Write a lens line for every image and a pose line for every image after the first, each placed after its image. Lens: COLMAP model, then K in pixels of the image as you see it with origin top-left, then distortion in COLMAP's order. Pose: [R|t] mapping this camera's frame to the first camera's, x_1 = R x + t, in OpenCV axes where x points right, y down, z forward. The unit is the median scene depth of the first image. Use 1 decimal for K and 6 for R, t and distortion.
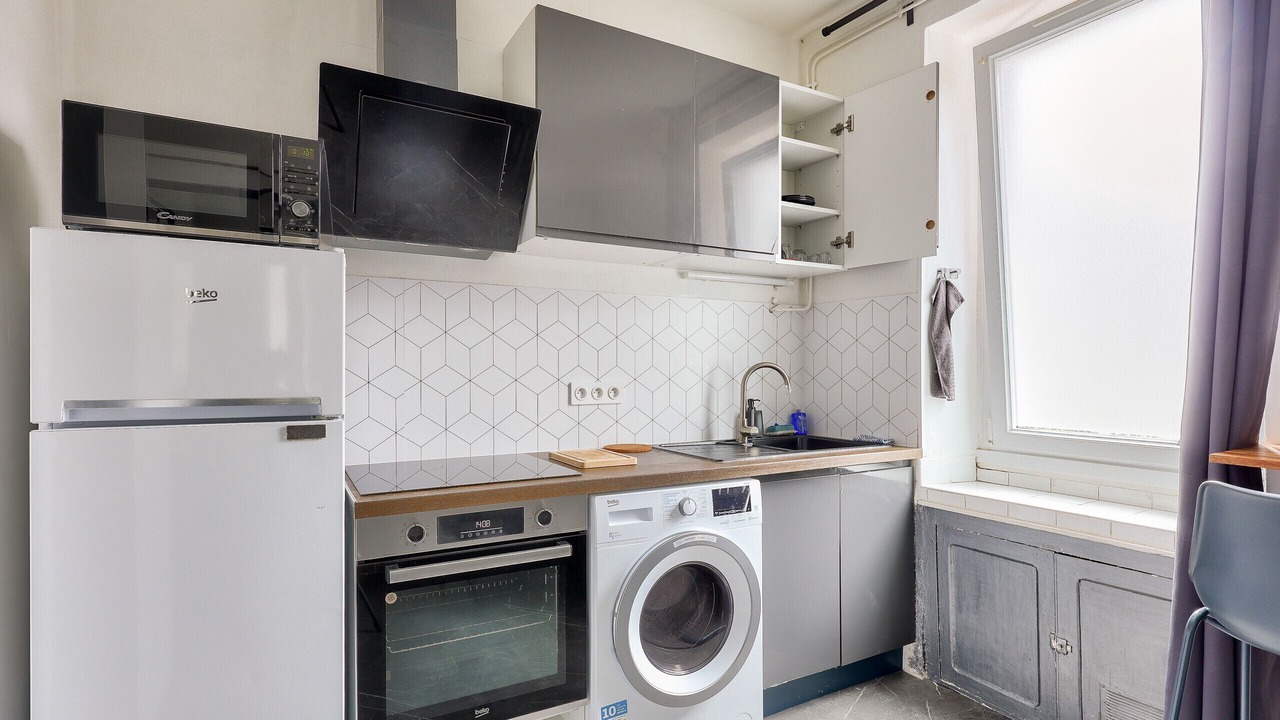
lens RADIAL K [[658.3, 0, 633.6], [0, 658.3, 366.7], [0, 0, 1]] dist [0.006127, 0.001399]
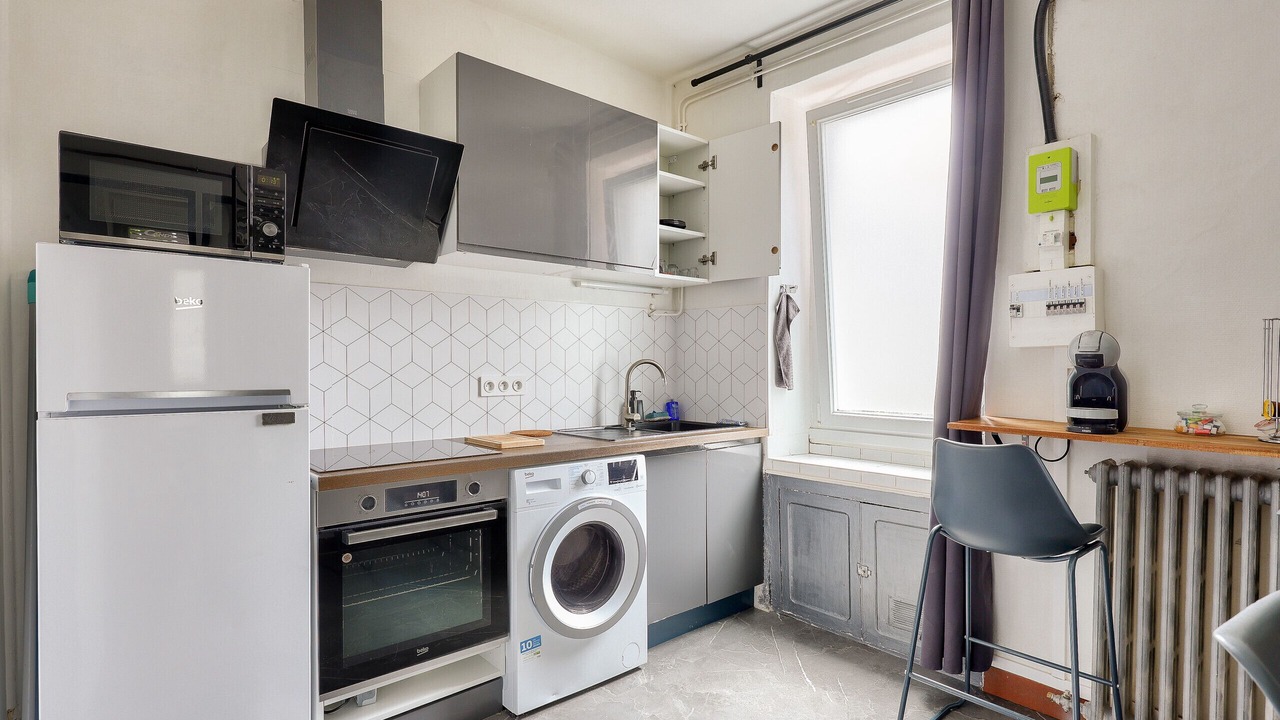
lens RADIAL K [[649.5, 0, 641.3], [0, 649.5, 362.4], [0, 0, 1]] dist [0.002602, 0.000758]
pose [[0.978075, 0.000221, 0.208251, -0.060992], [-0.000286, 1.000000, 0.000280, -0.001570], [-0.208251, -0.000333, 0.978075, -0.169542]]
